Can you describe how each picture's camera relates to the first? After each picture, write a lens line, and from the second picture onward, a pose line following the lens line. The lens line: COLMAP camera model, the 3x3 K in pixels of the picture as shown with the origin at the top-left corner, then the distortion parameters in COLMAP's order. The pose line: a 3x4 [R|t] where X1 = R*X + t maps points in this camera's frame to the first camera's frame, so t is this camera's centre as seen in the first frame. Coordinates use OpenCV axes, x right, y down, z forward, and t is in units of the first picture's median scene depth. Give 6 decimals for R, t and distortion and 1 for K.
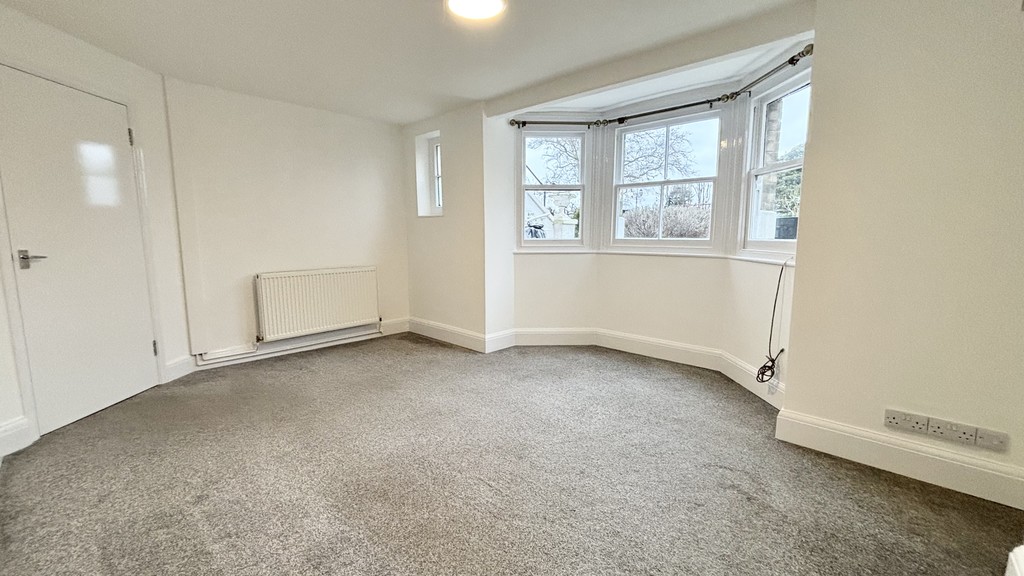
lens RADIAL K [[409.3, 0, 510.2], [0, 409.3, 287.1], [0, 0, 1]] dist [0.001276, -0.000776]
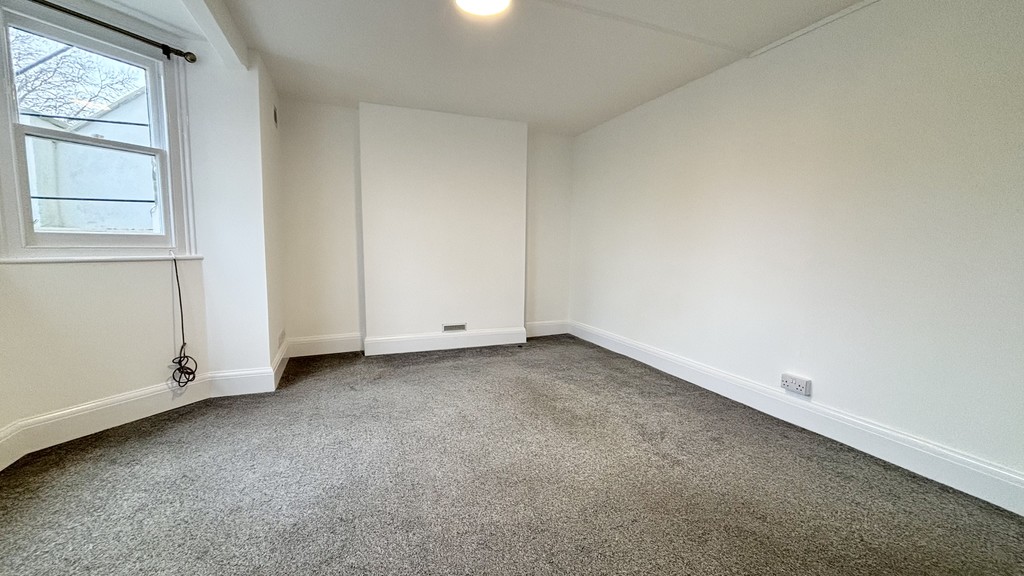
lens RADIAL K [[409.3, 0, 510.9], [0, 409.3, 284.9], [0, 0, 1]] dist [0.001276, -0.000776]
pose [[-0.903927, -0.051885, 0.424528, -0.358272], [0.044464, 0.975835, 0.213939, -0.127550], [-0.425369, 0.212261, -0.879776, 1.172213]]
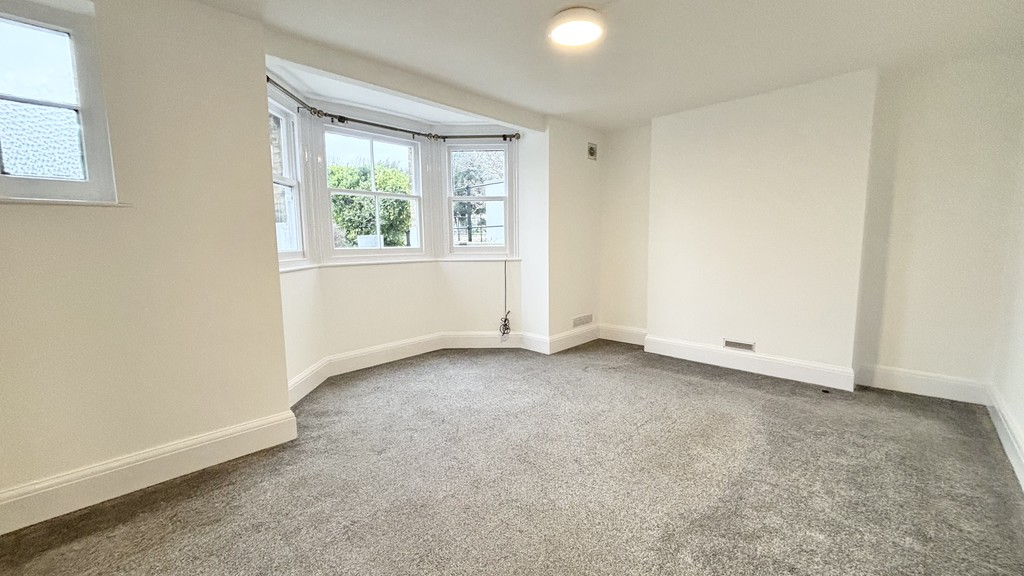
lens RADIAL K [[409.3, 0, 508.6], [0, 409.3, 289.8], [0, 0, 1]] dist [0.001276, -0.000776]
pose [[0.020582, -0.123078, 0.992184, -0.742286], [0.141877, 0.982710, 0.118960, -0.100726], [-0.989670, 0.138320, 0.037688, 0.724496]]
